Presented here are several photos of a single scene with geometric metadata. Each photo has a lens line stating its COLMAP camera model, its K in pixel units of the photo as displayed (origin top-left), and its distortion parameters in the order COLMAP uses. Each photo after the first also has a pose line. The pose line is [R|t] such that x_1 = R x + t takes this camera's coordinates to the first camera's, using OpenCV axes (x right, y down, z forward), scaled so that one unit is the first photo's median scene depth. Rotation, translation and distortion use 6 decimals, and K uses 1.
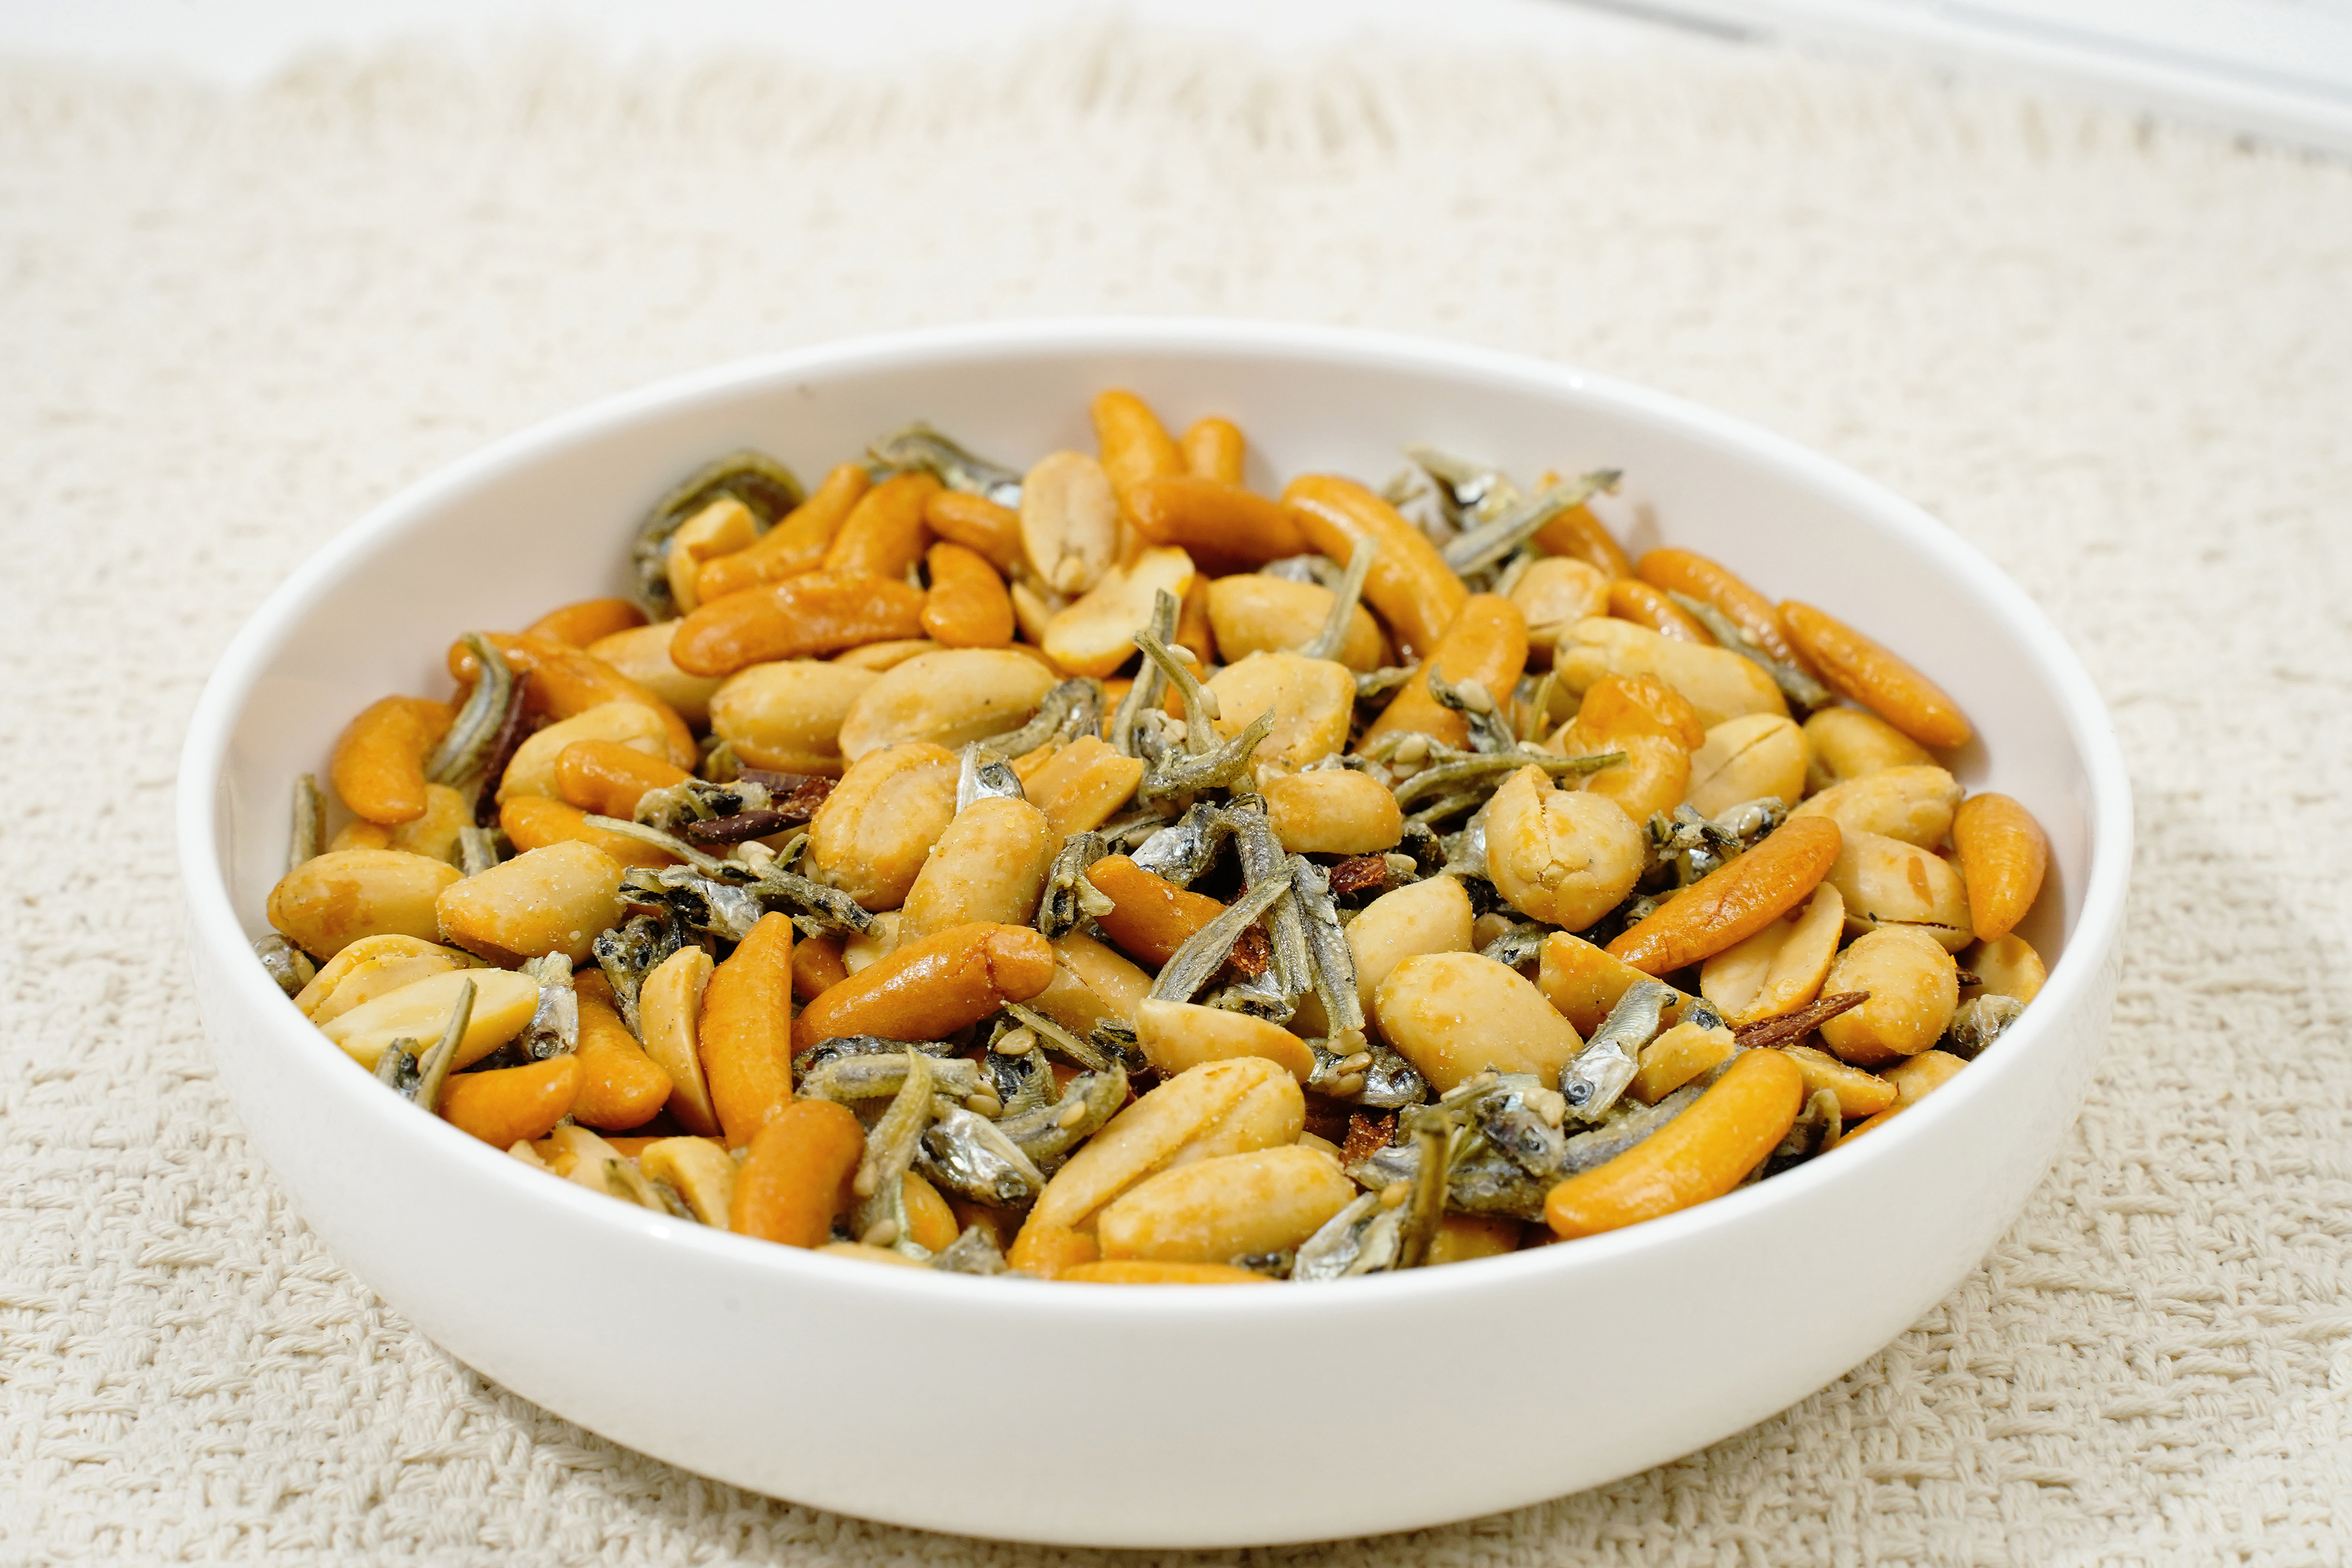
lens RADIAL K [[5207.7, 0, 1131.0], [0, 5207.7, 759.3], [0, 0, 1]] dist [-0.033112, 0.000000]
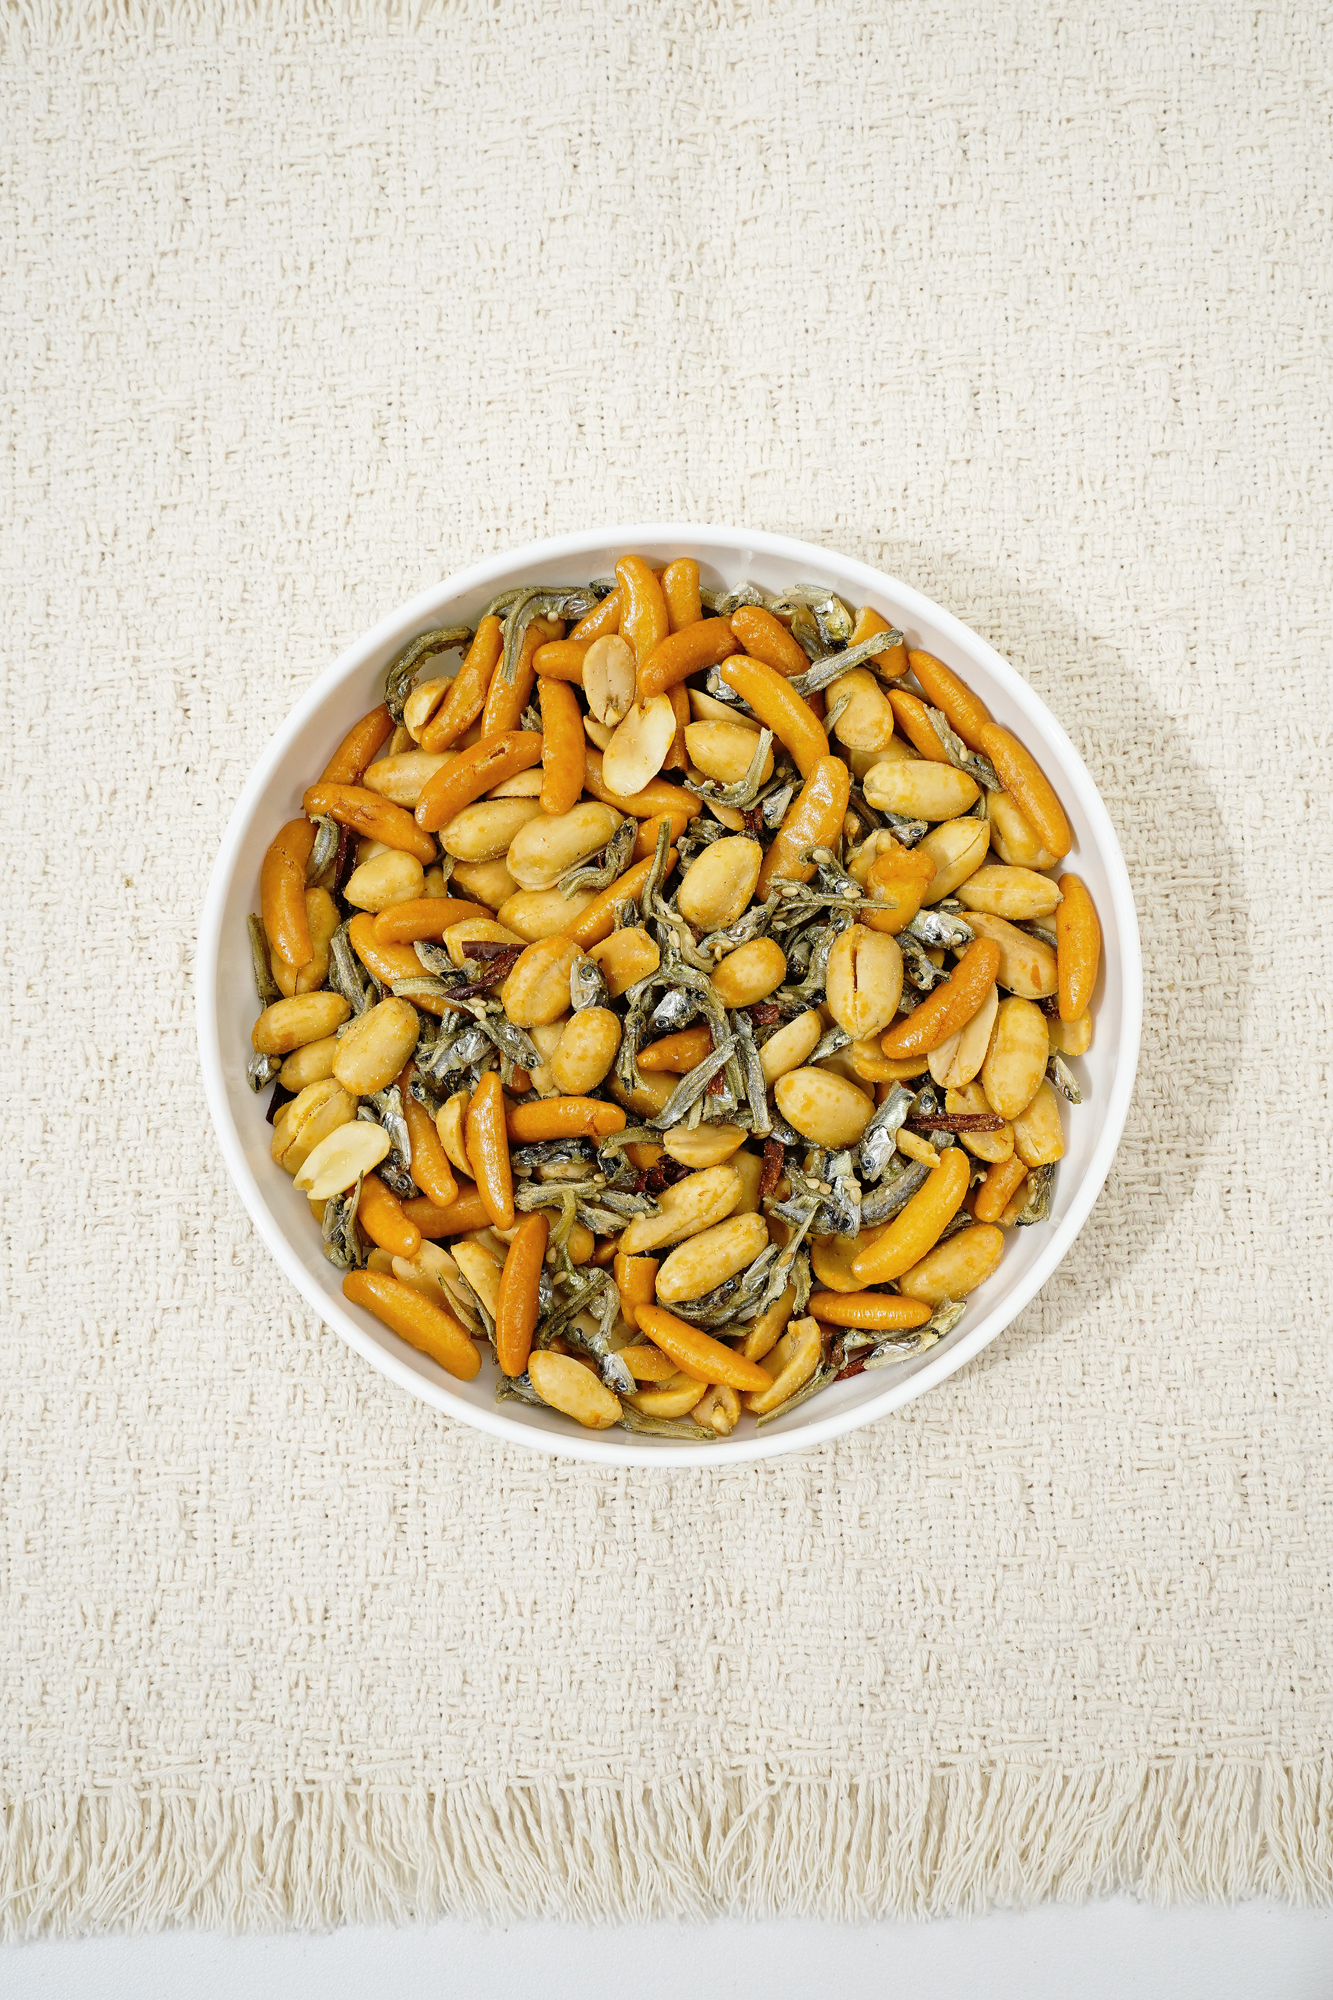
lens RADIAL K [[1952.4, 0, 650.5], [0, 1952.4, 992.0], [0, 0, 1]] dist [-0.028028, 0.000000]
pose [[0.997932, -0.048560, -0.042120, 0.028920], [0.062621, 0.586361, 0.807625, -0.577984], [-0.014521, -0.808593, 0.588190, 0.511972]]
